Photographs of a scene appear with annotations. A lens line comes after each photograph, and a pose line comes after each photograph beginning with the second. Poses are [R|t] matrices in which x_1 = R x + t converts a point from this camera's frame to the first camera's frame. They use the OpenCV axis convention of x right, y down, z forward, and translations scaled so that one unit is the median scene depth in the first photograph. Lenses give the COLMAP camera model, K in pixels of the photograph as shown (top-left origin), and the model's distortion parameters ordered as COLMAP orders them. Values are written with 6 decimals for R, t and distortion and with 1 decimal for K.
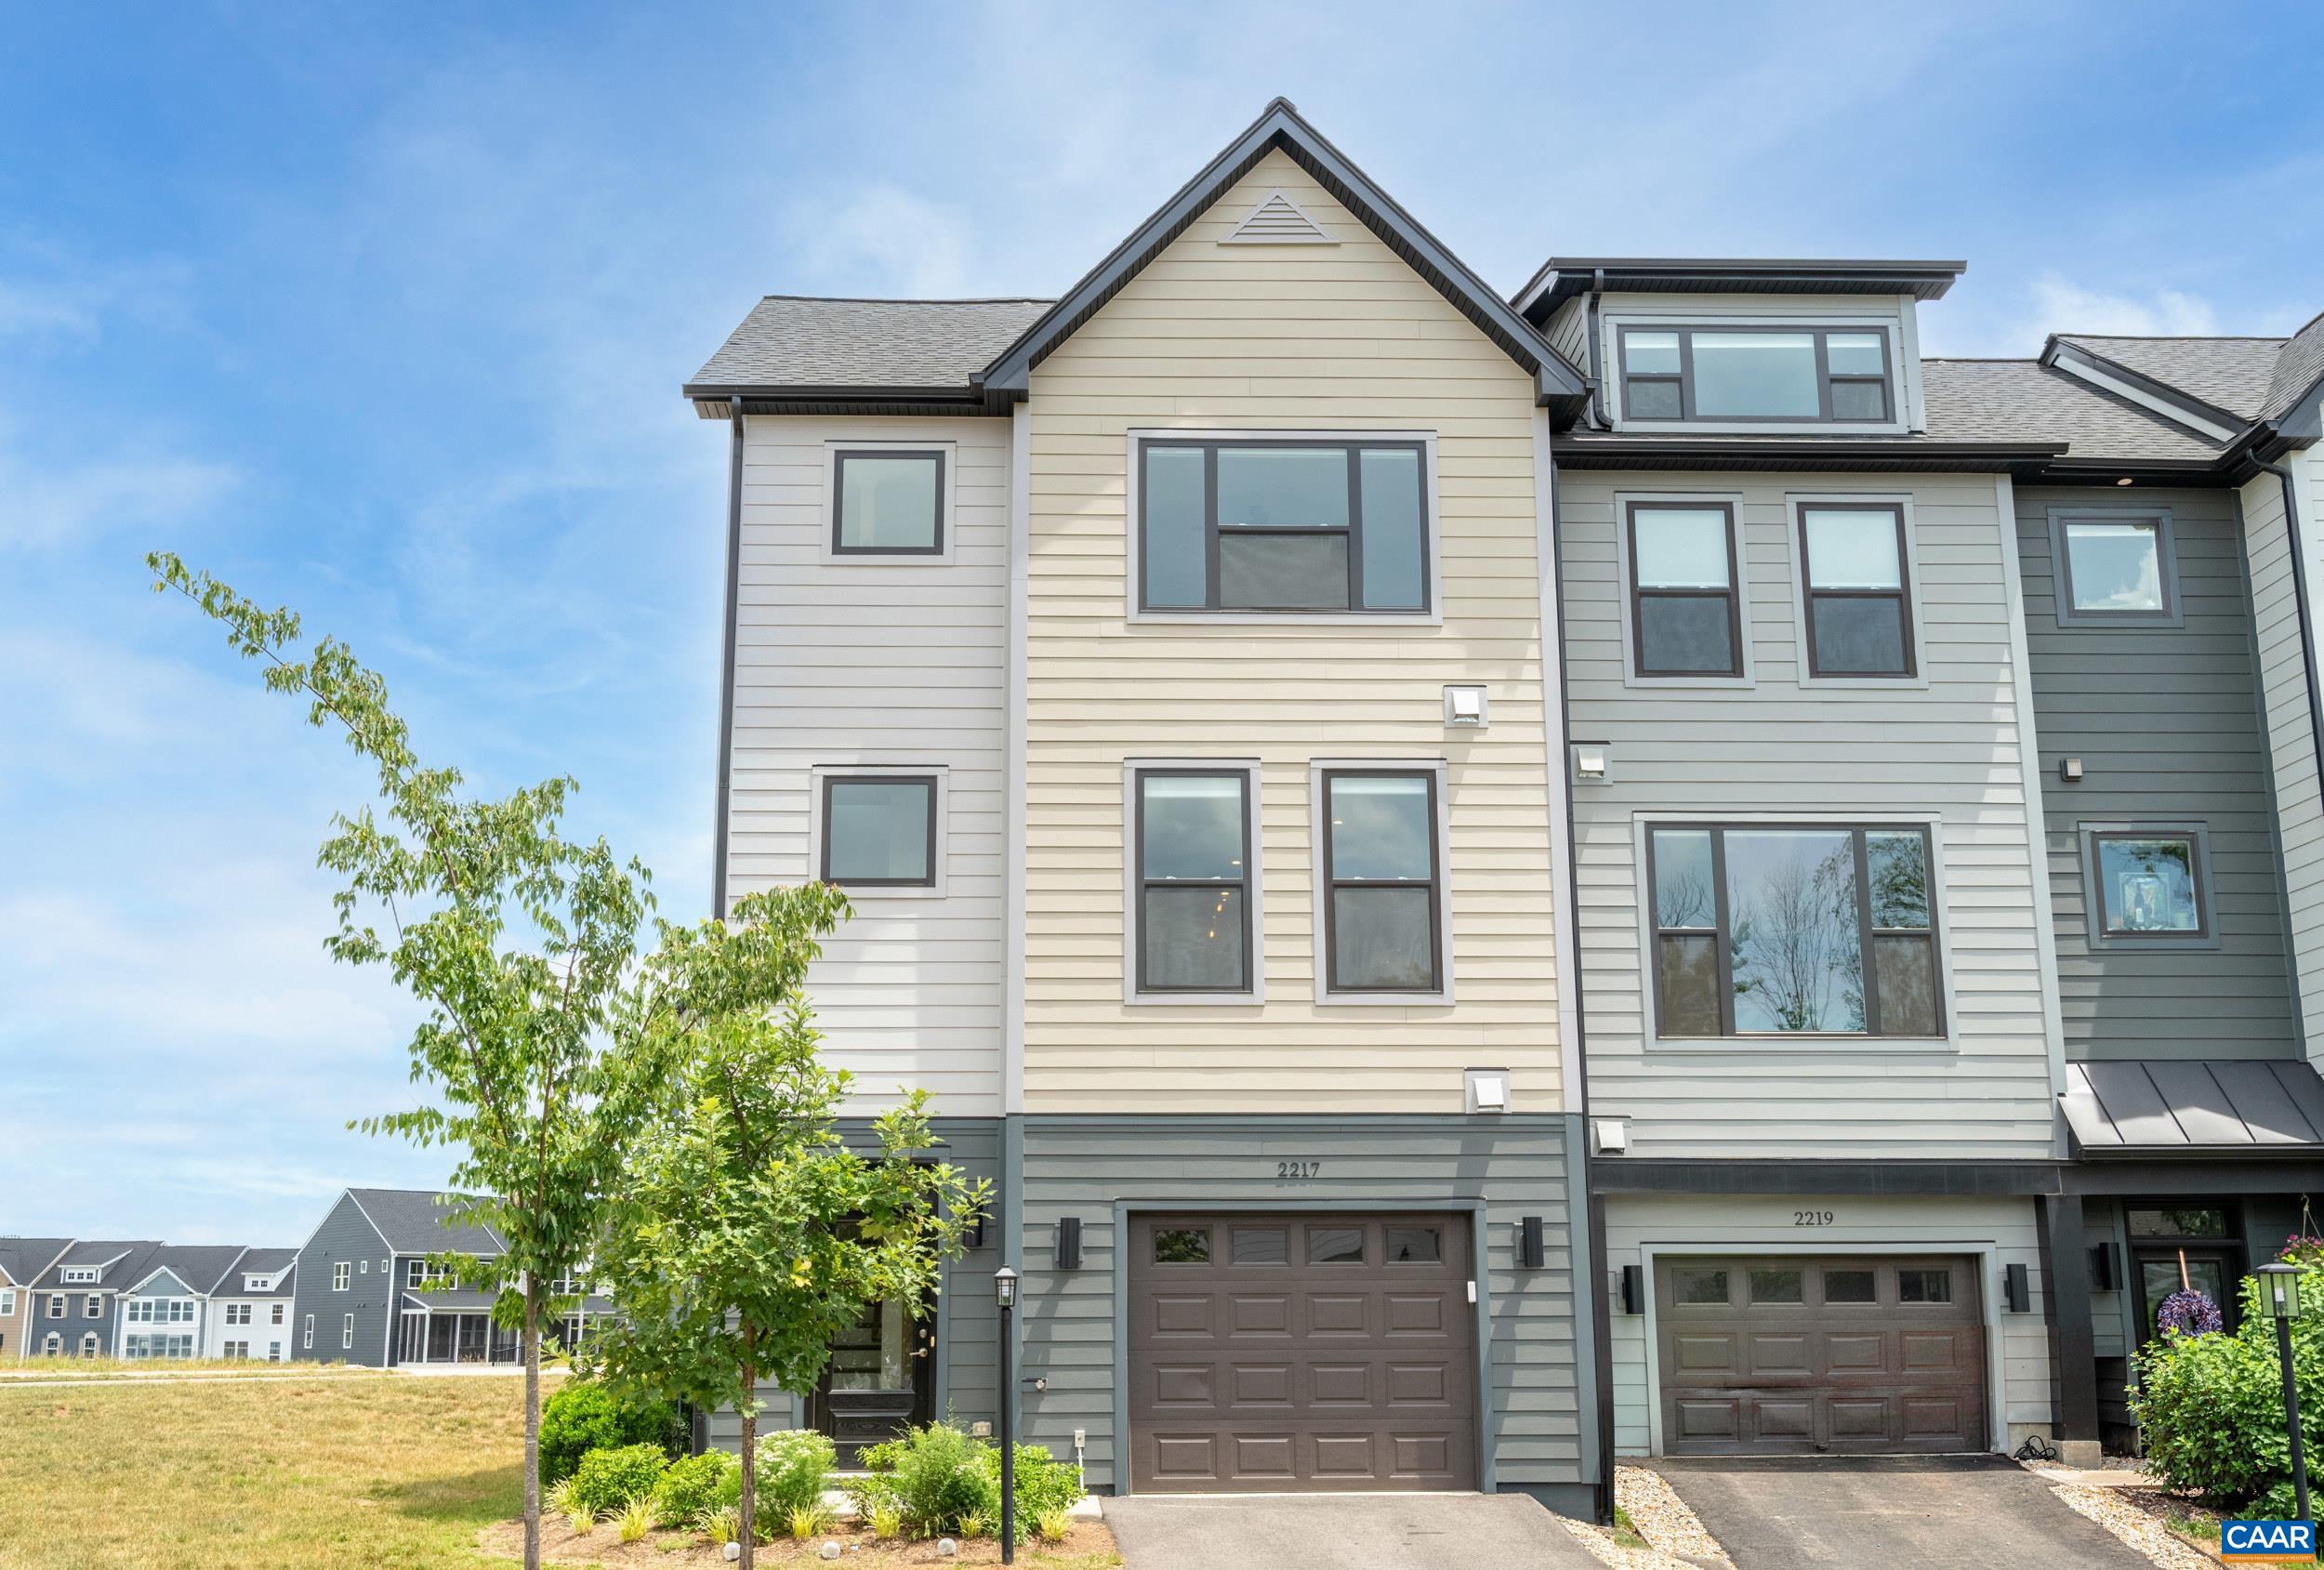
lens RADIAL K [[2272.3, 0, 1145.9], [0, 2272.3, 800.7], [0, 0, 1]] dist [-0.000814, 0.000000]
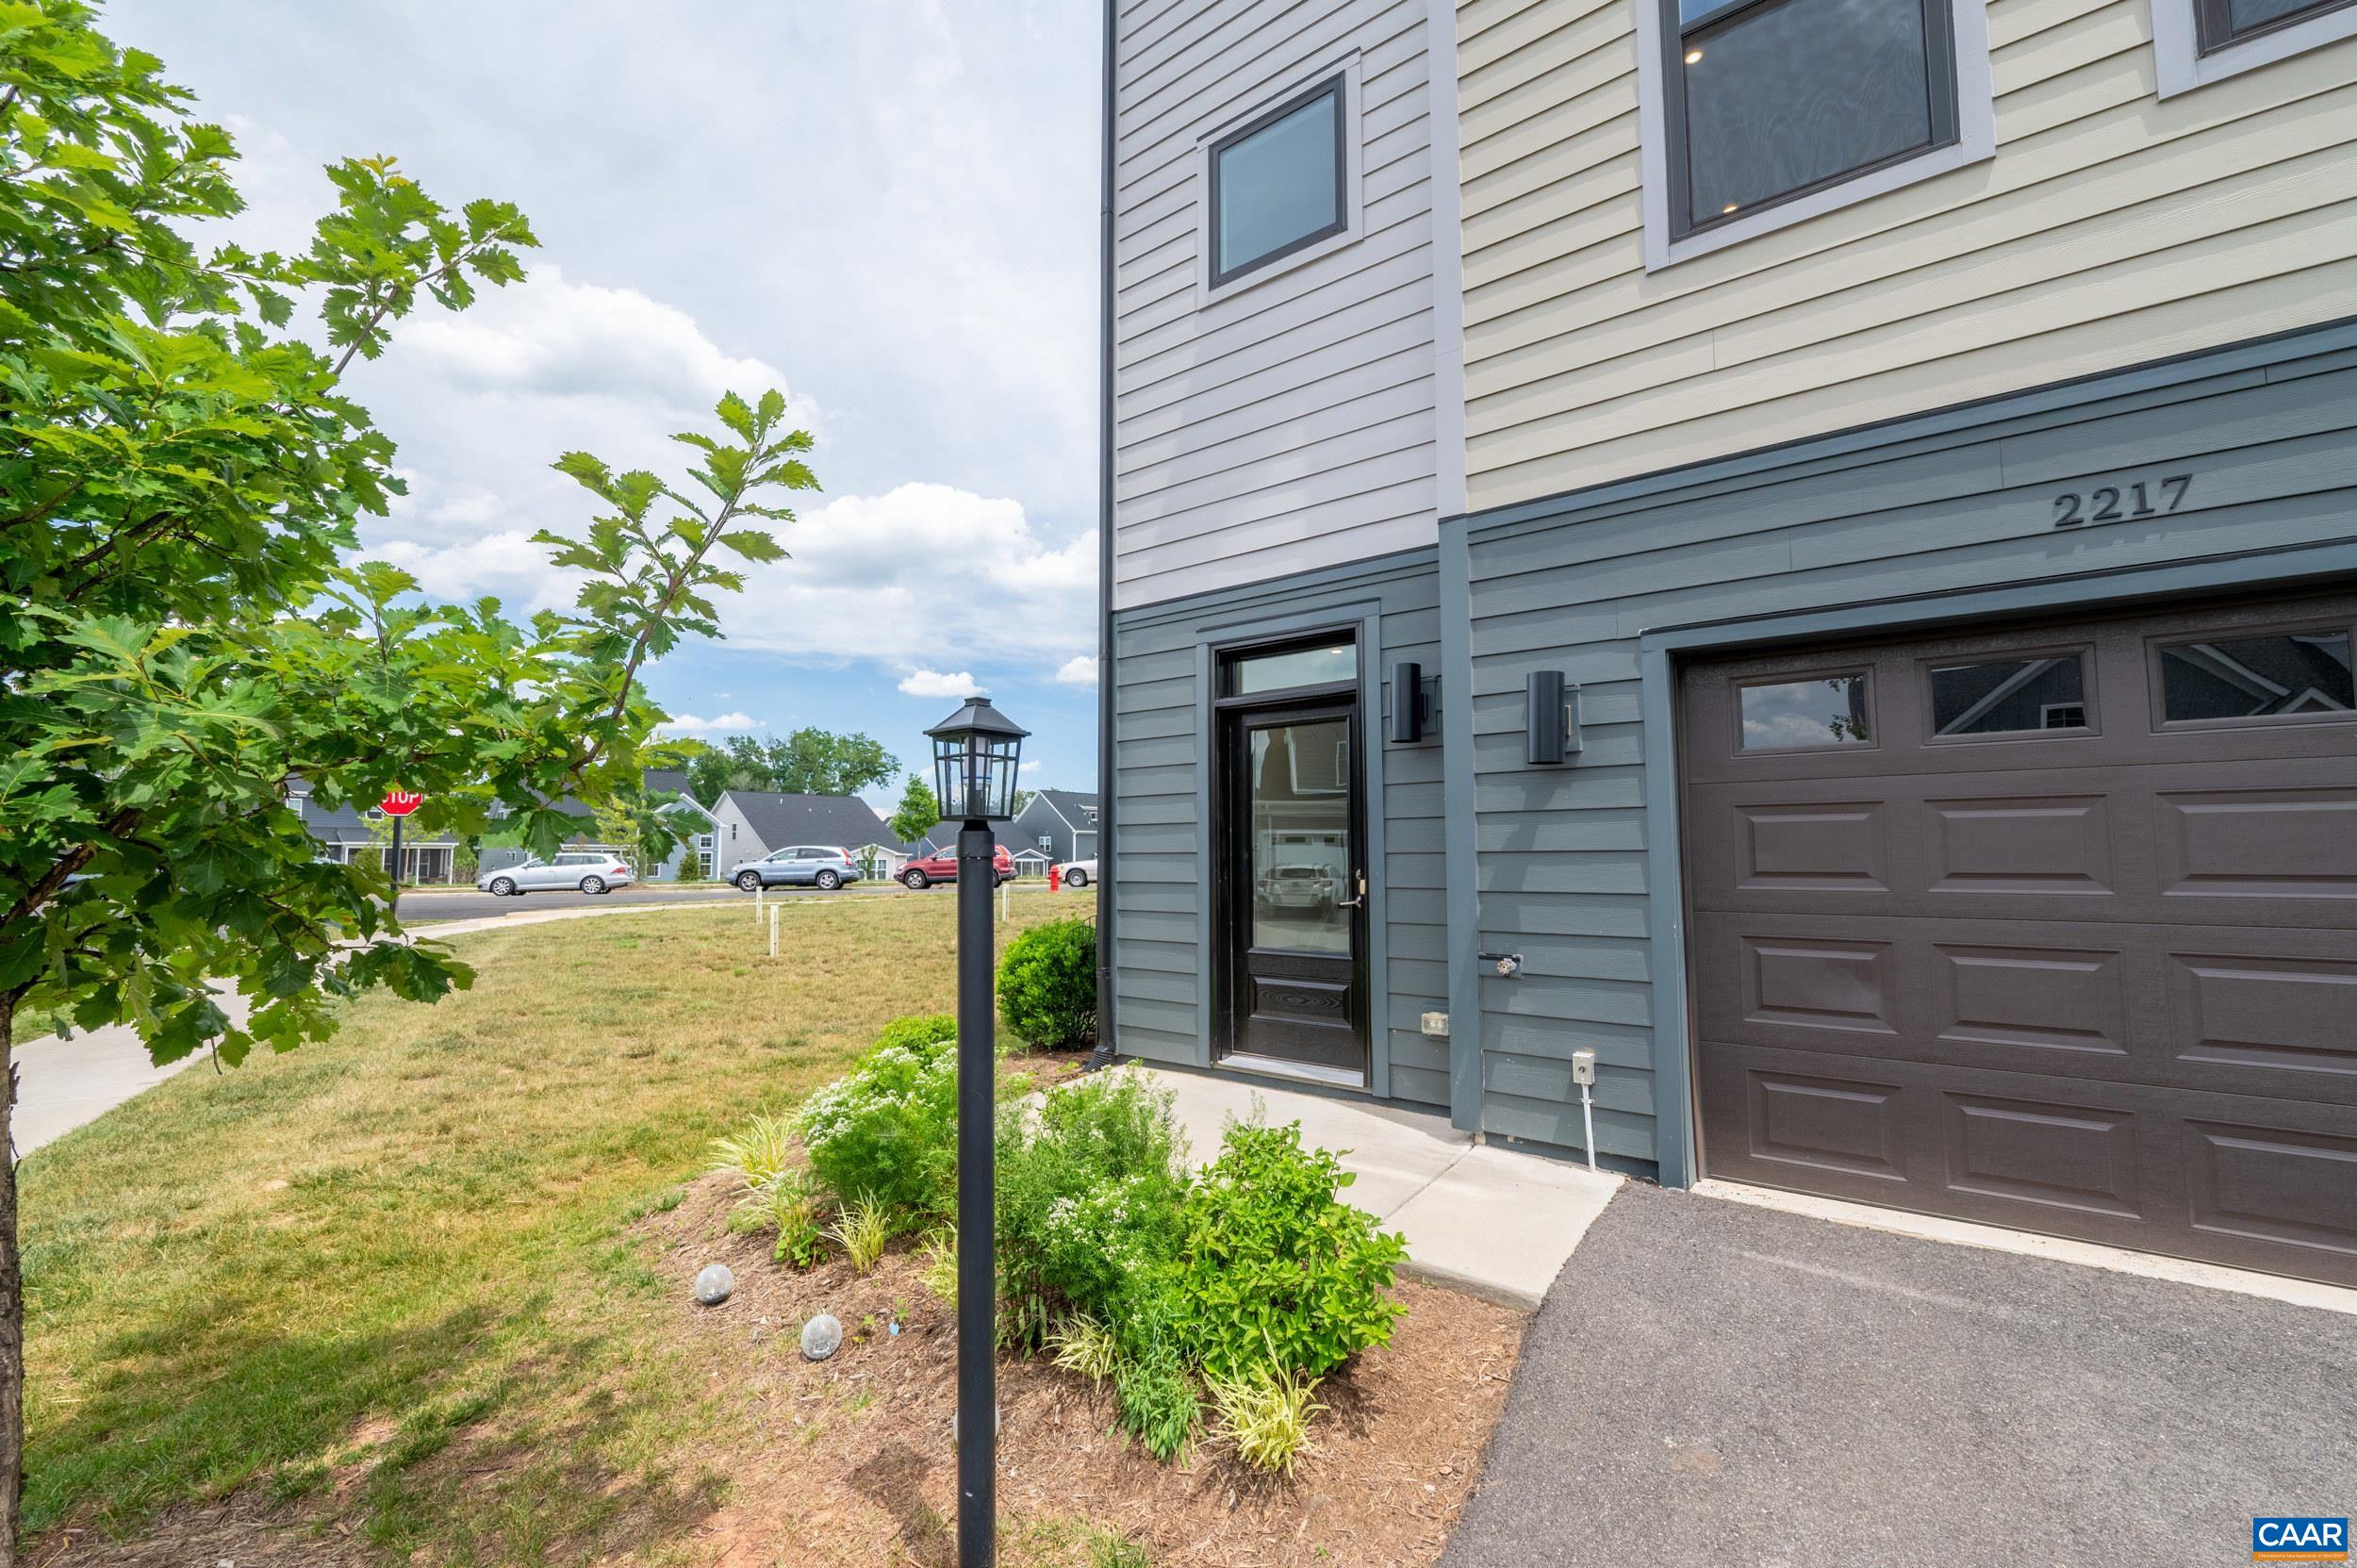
lens RADIAL K [[939.7, 0, 1189.9], [0, 939.7, 790.9], [0, 0, 1]] dist [-0.001252, -0.000589]
pose [[0.782143, -0.043118, -0.621605, 0.036611], [0.134338, 0.985811, 0.100651, 0.165956], [0.608445, -0.162229, 0.776837, 0.717675]]
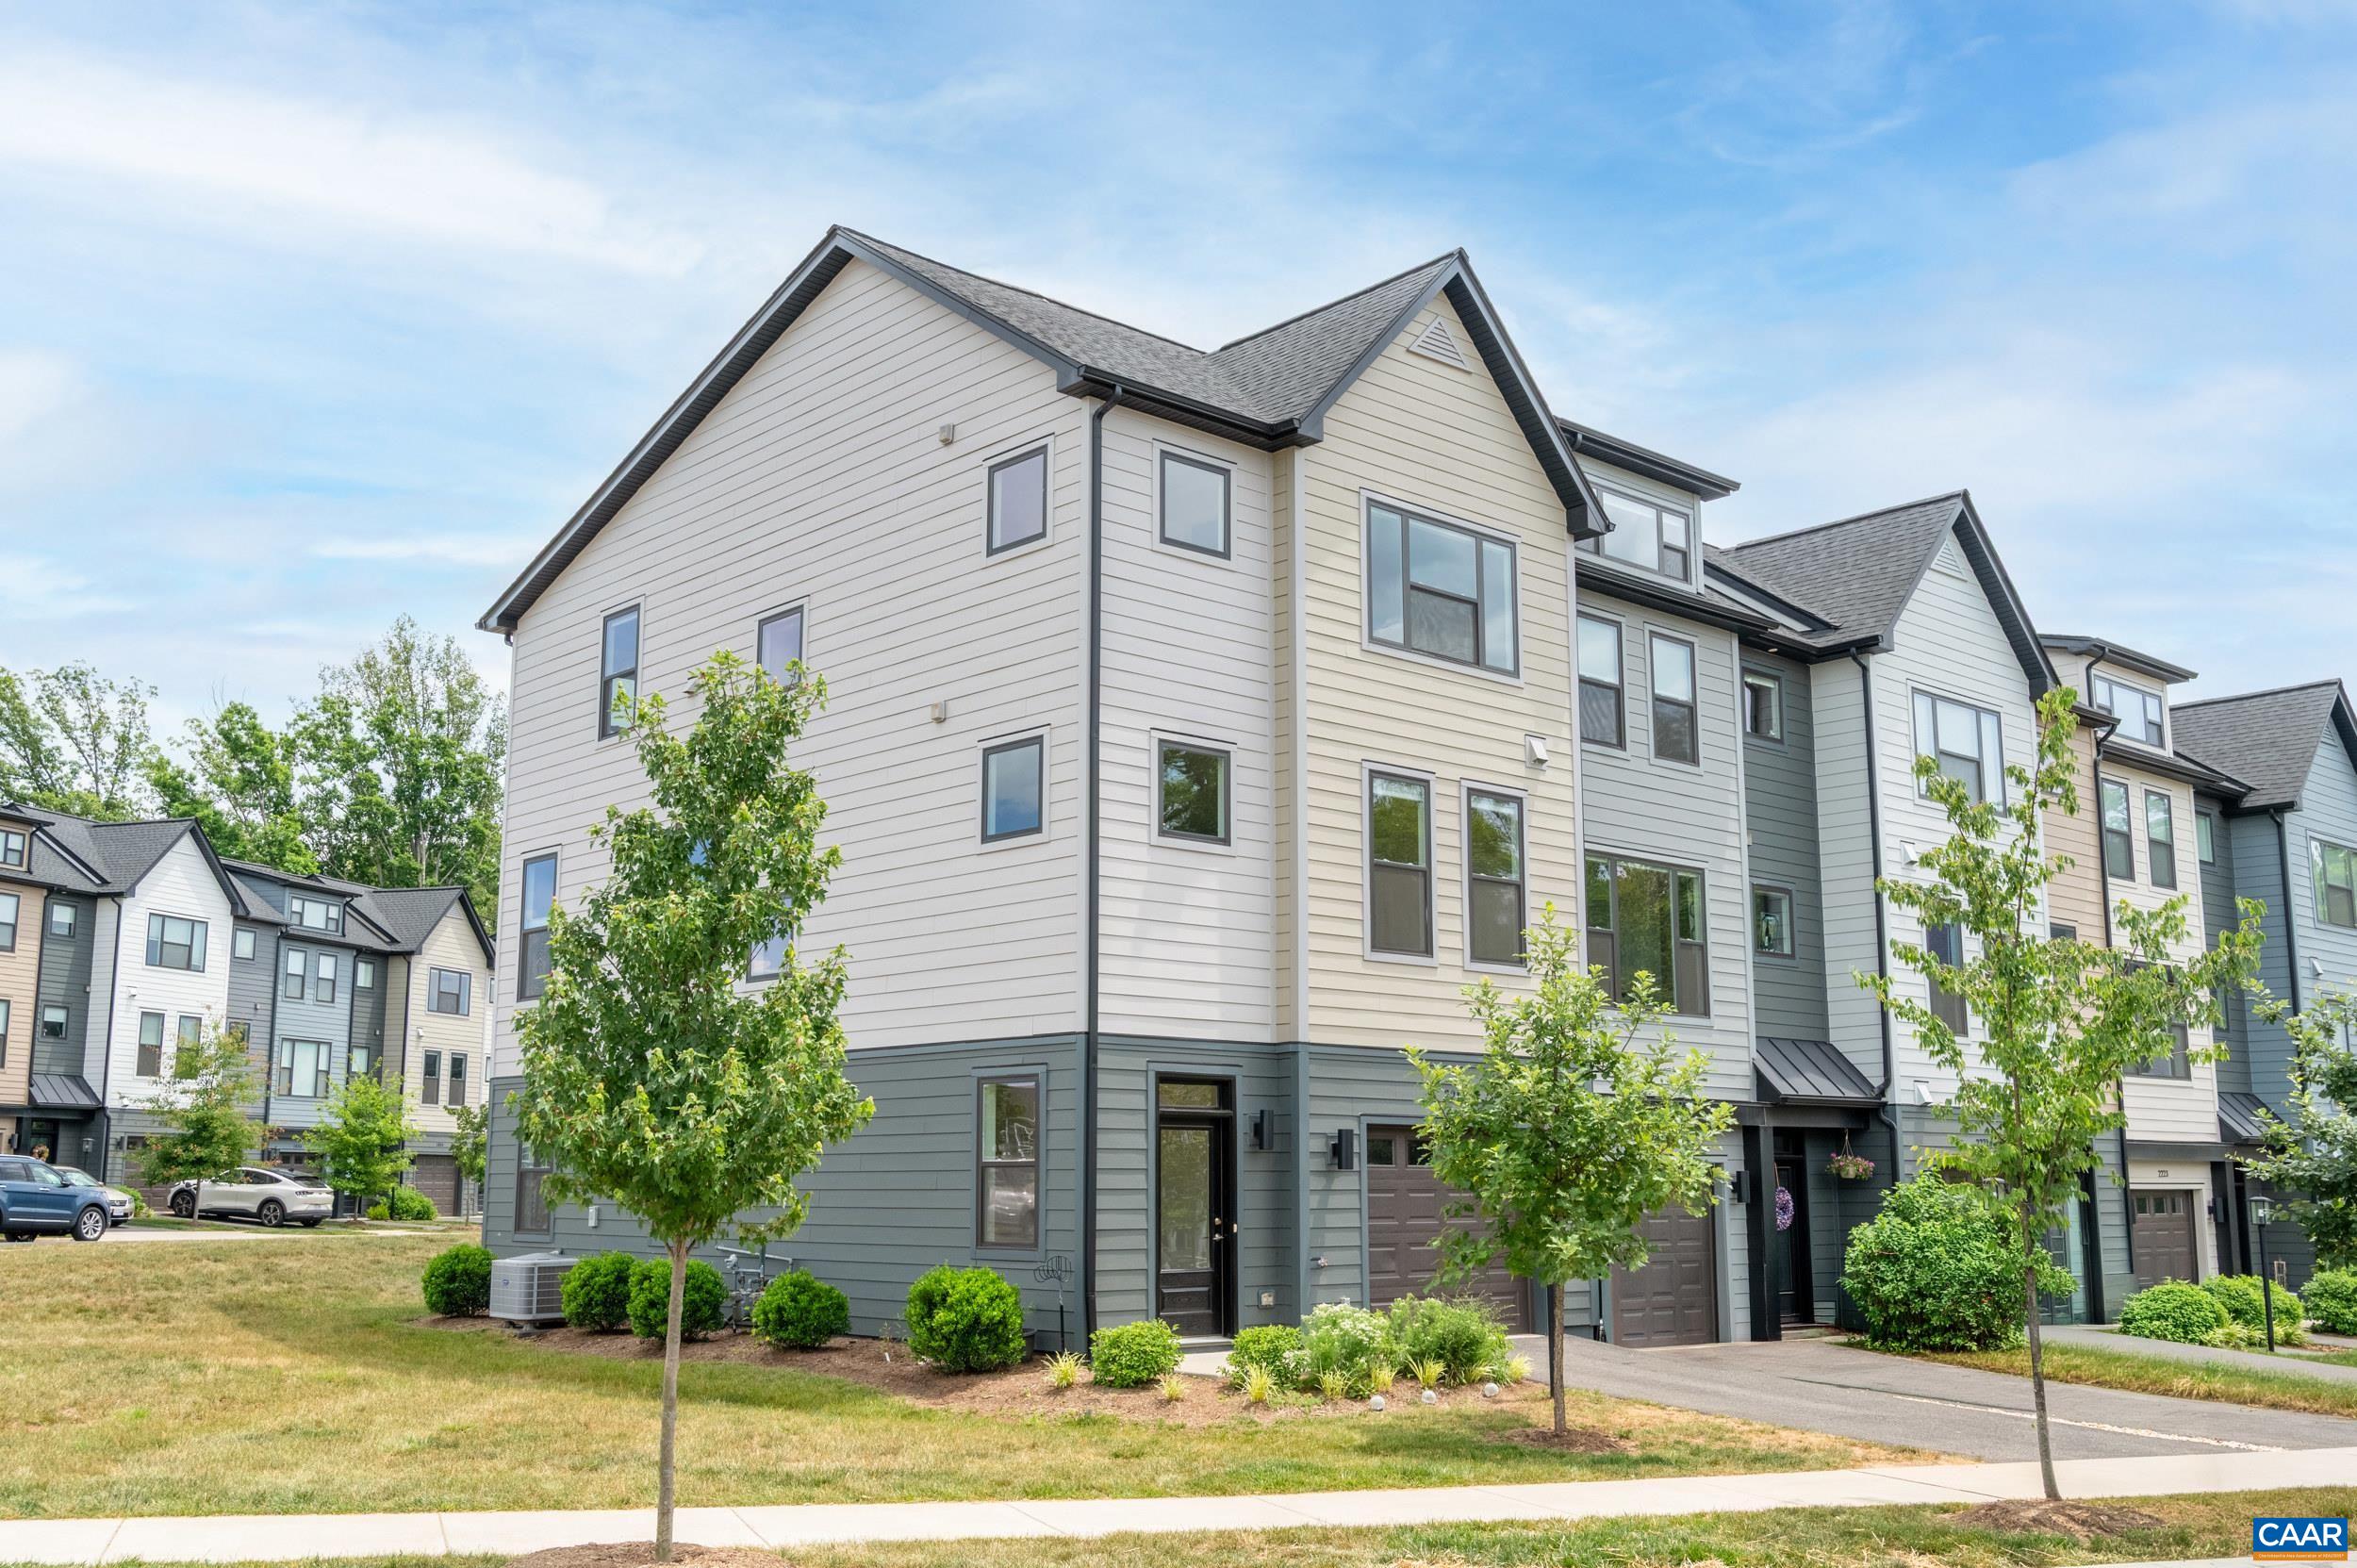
lens RADIAL K [[2210.8, 0, 1188.9], [0, 2210.8, 791.0], [0, 0, 1]] dist [-0.007660, 0.000000]
pose [[0.755958, 0.119559, 0.643610, -0.840677], [-0.147431, 0.989016, -0.010557, 0.024645], [-0.637803, -0.086907, 0.765281, 0.136247]]
